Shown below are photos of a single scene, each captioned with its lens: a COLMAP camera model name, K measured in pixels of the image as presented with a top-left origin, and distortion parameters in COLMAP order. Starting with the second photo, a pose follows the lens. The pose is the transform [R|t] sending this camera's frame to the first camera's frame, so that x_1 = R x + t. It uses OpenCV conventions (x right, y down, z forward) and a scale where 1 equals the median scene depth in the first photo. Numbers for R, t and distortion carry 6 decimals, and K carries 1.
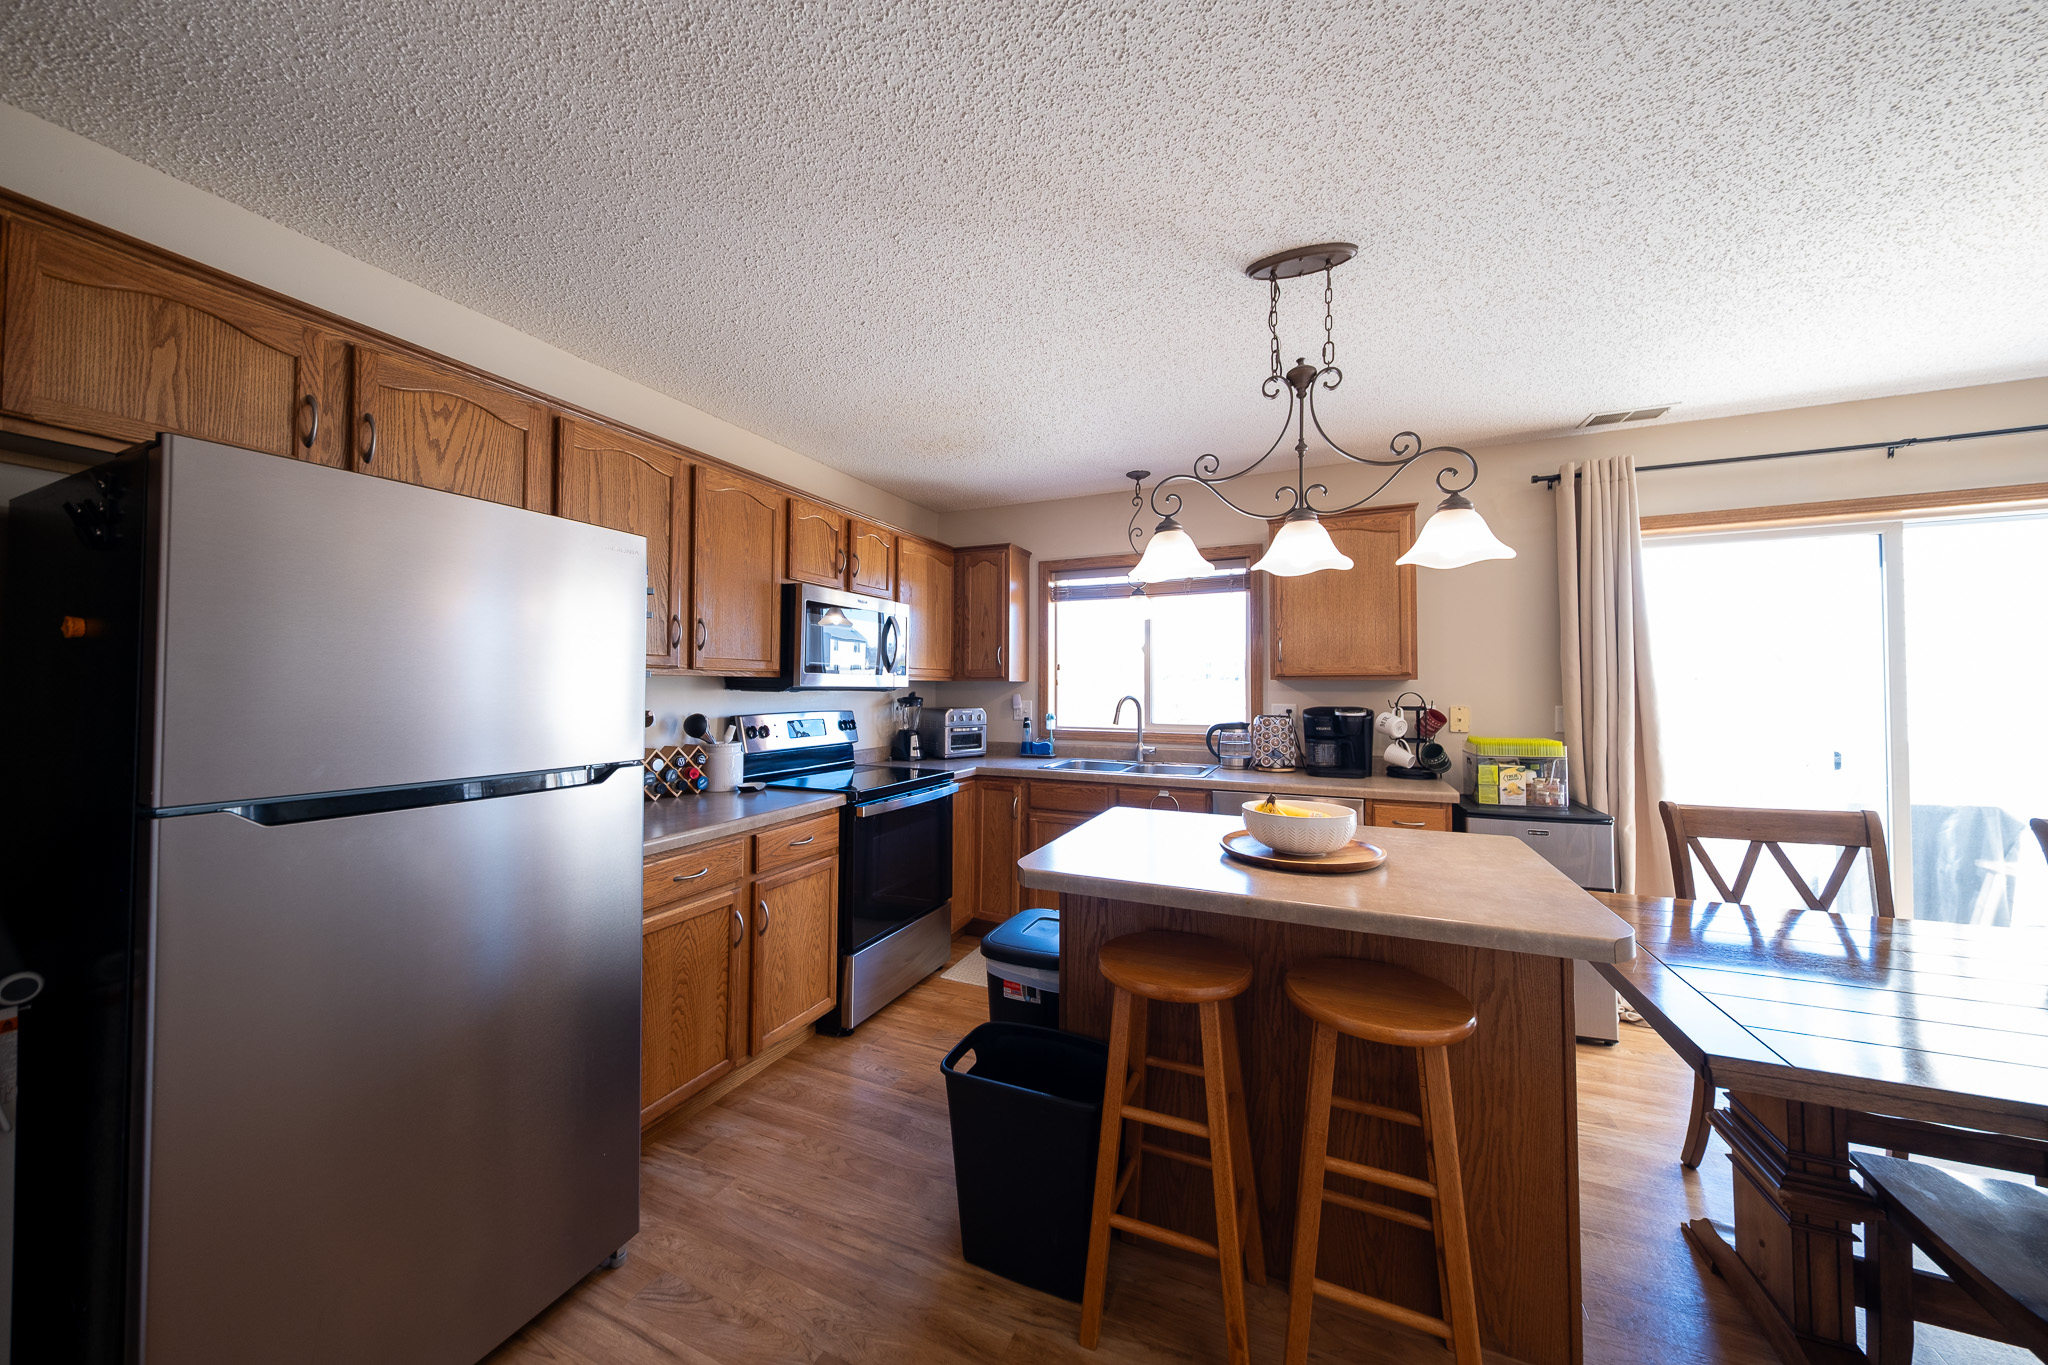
lens RADIAL K [[689.3, 0, 1023.3], [0, 689.3, 673.0], [0, 0, 1]] dist [-0.000389, -0.000146]
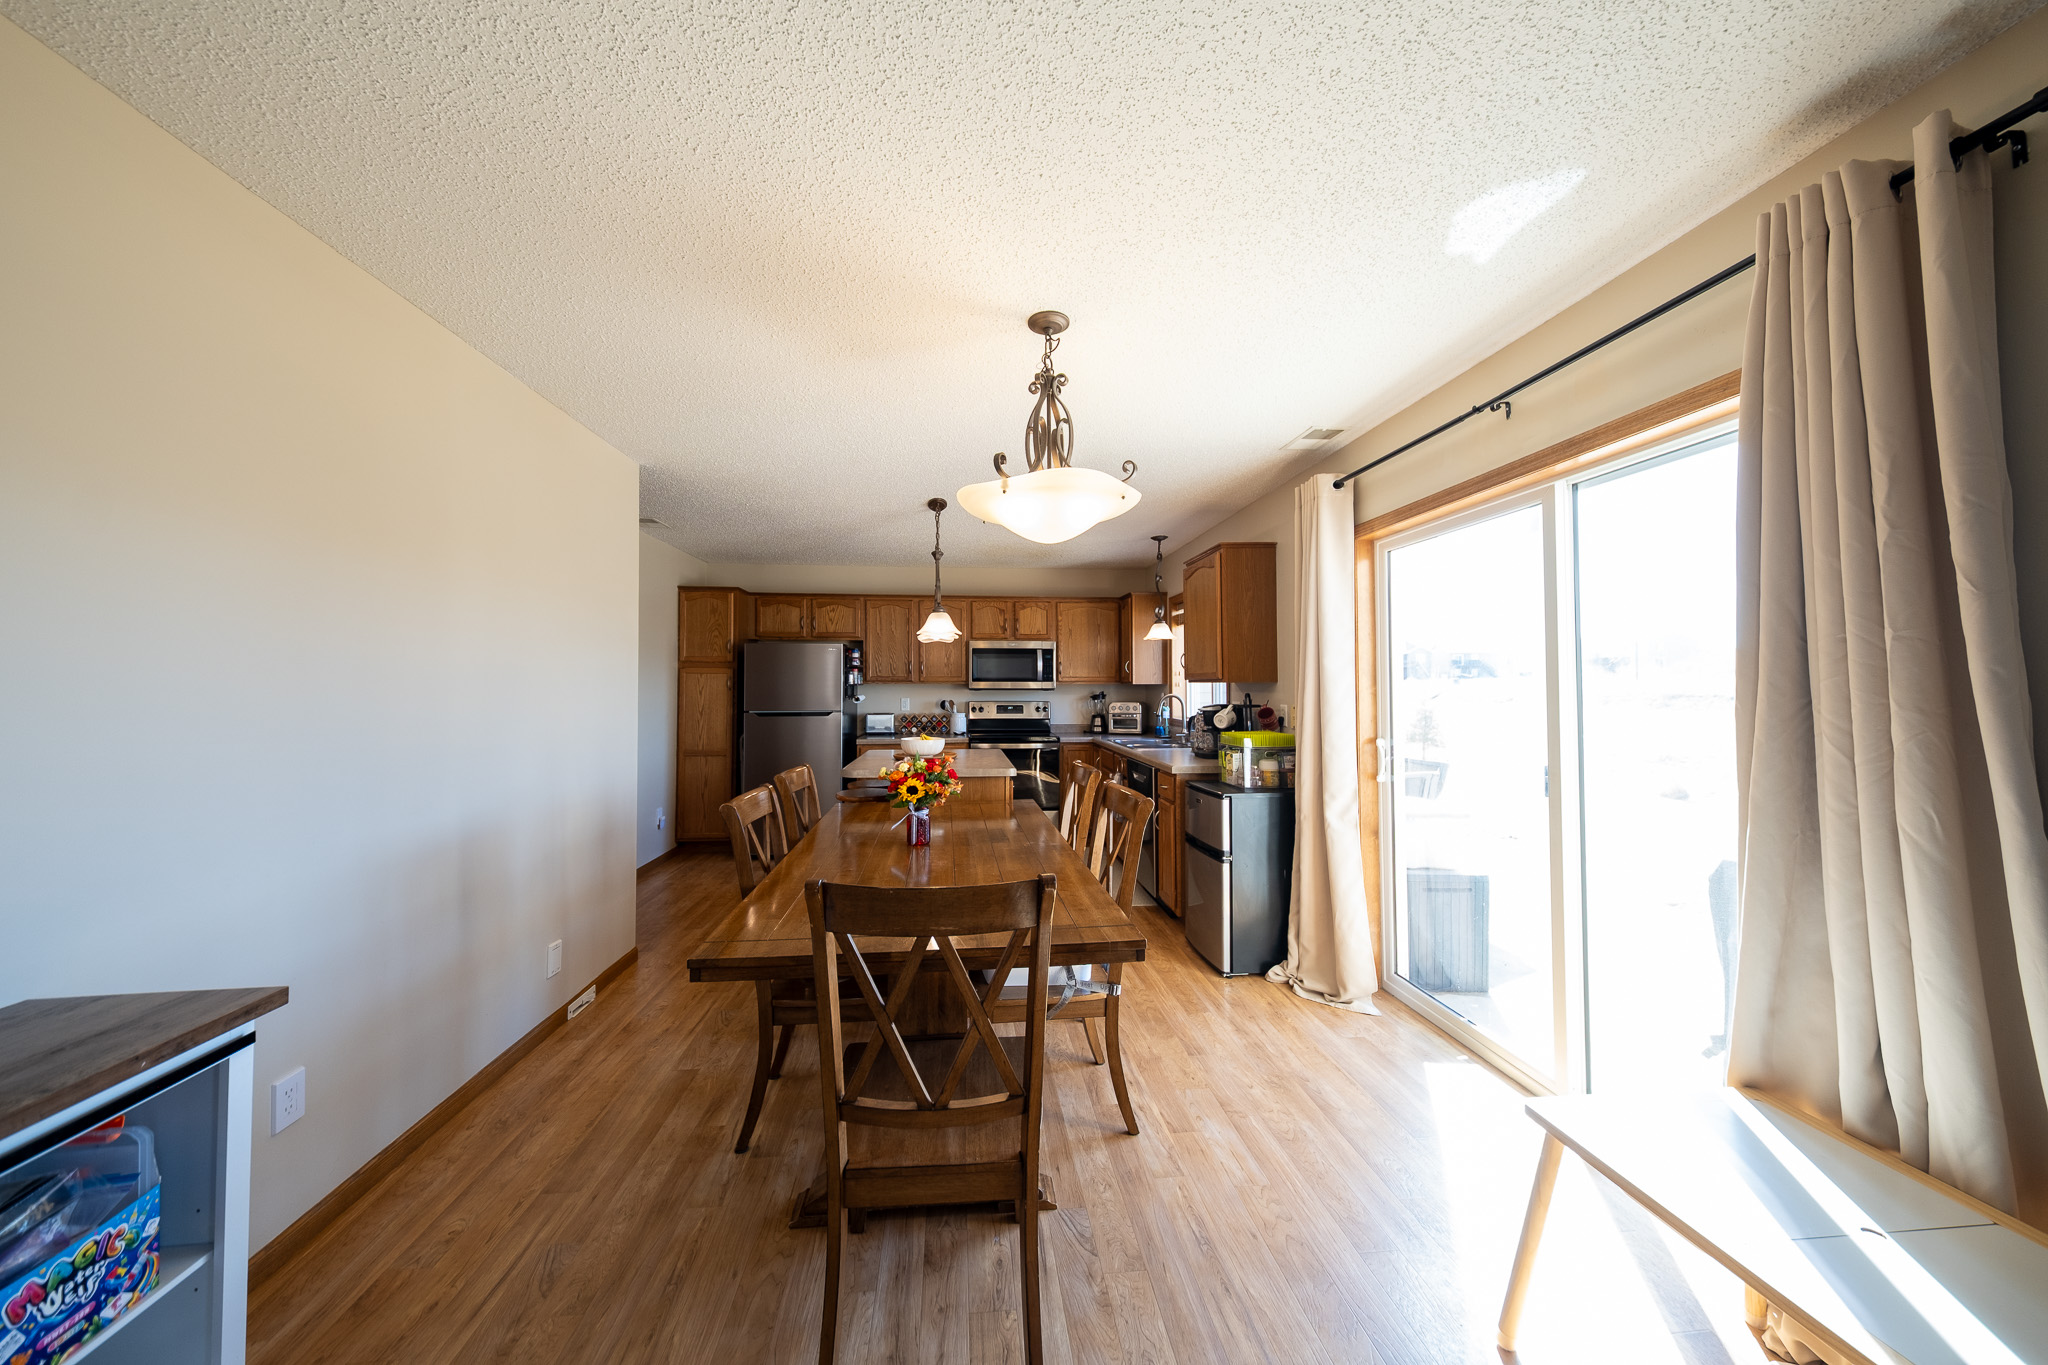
lens RADIAL K [[689.3, 0, 1023.3], [0, 689.3, 673.0], [0, 0, 1]] dist [-0.000389, -0.000146]
pose [[0.516003, -0.017816, -0.856402, 1.263580], [0.018753, 0.999779, -0.009500, -0.002336], [0.856382, -0.011158, 0.516223, 0.027633]]
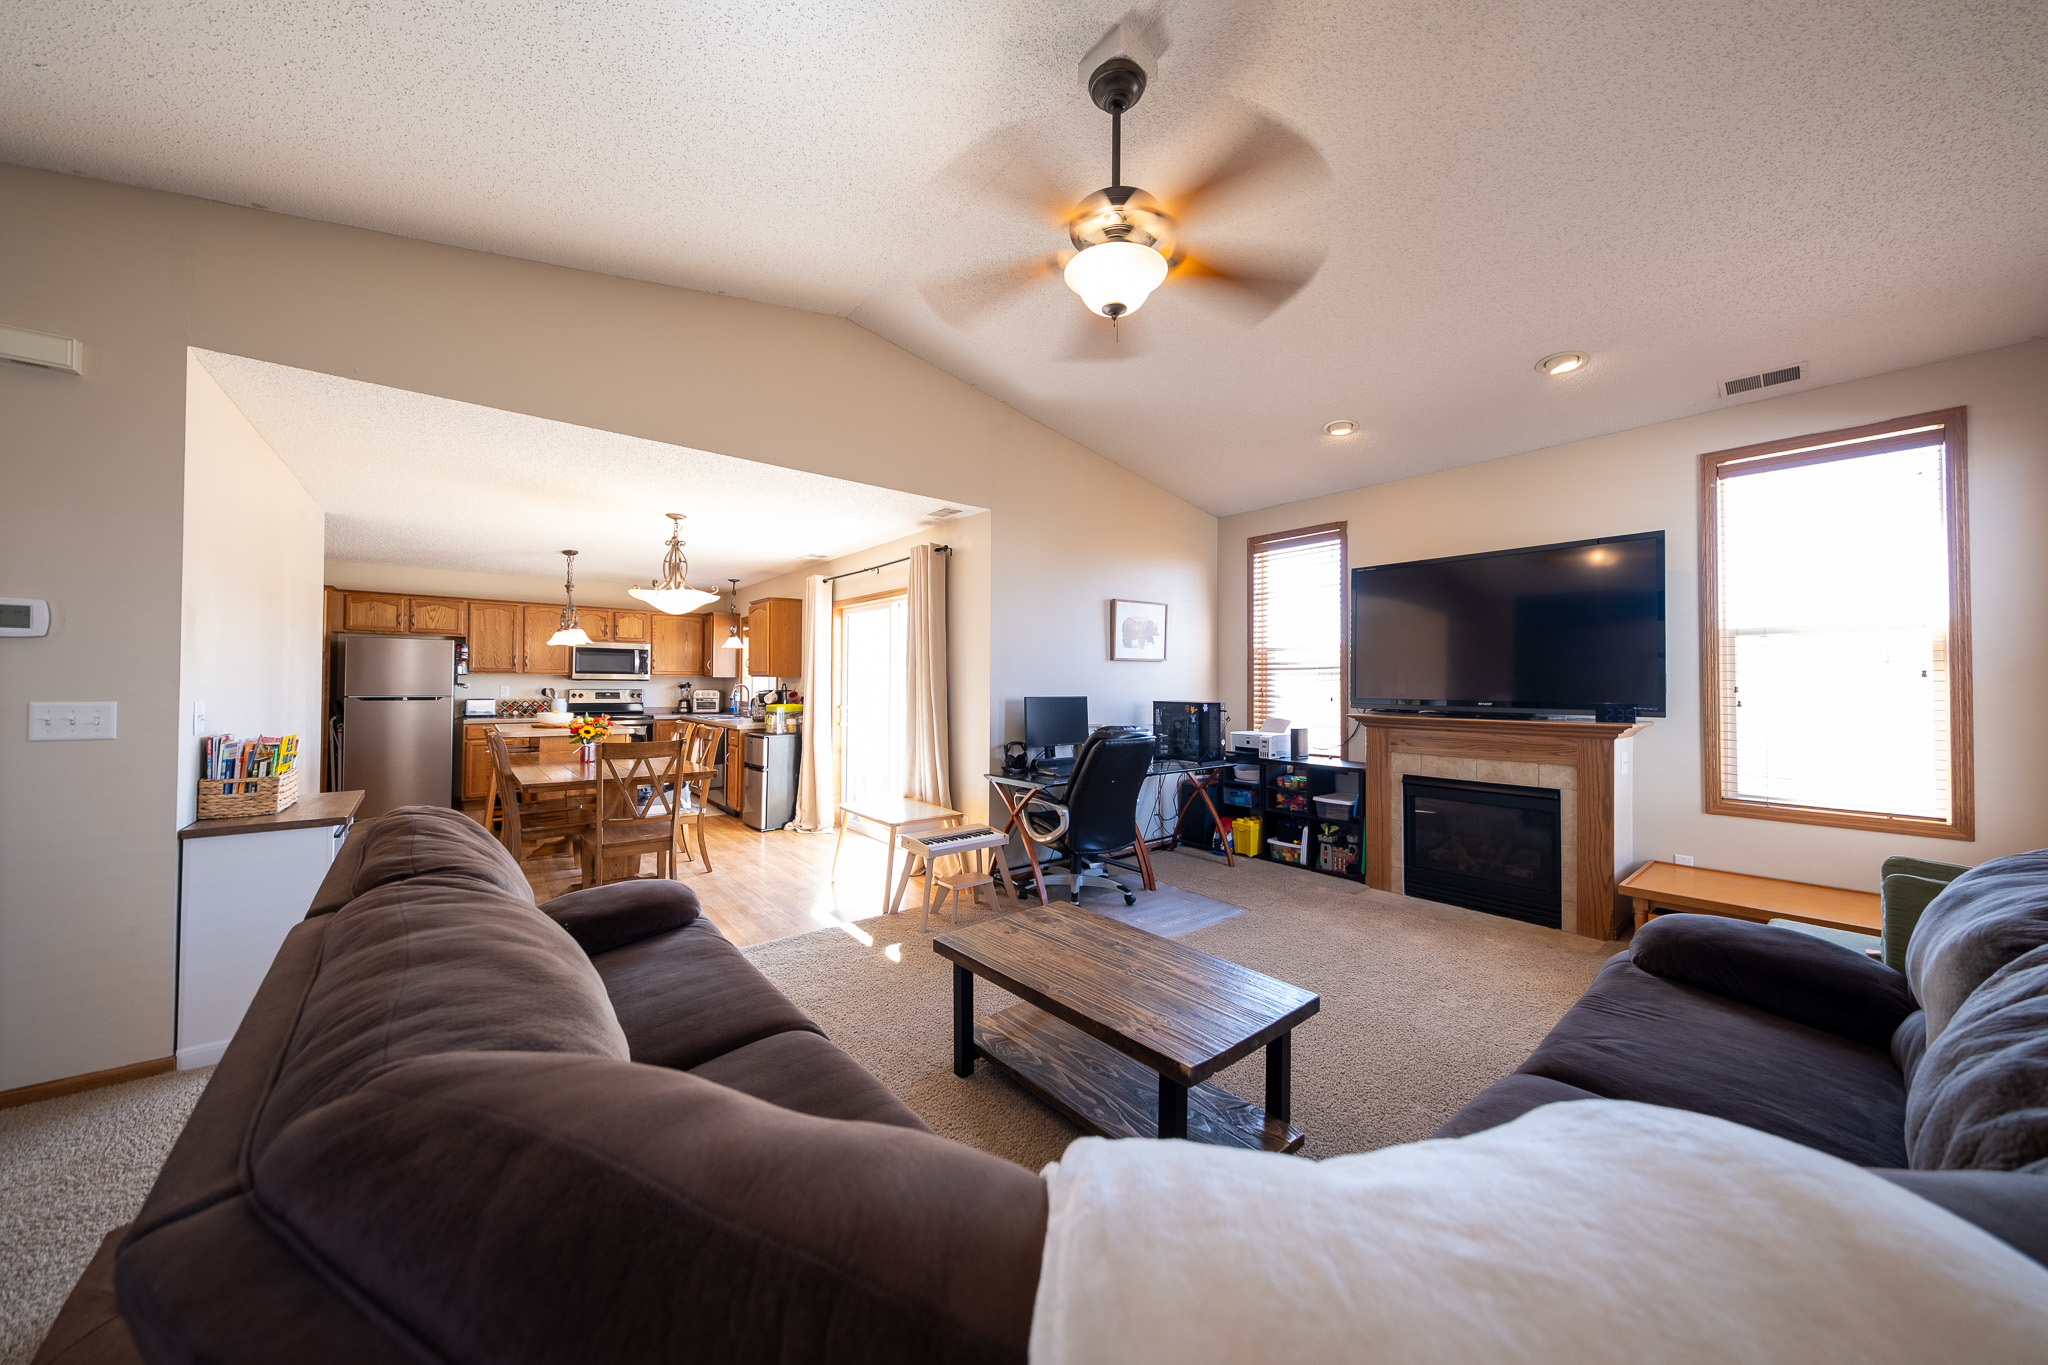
lens RADIAL K [[689.3, 0, 1023.3], [0, 689.3, 673.0], [0, 0, 1]] dist [-0.000389, -0.000146]
pose [[0.901675, 0.003807, -0.432398, 1.929395], [-0.001496, 0.999983, 0.005684, -0.015070], [0.432412, -0.004478, 0.901665, -0.535864]]
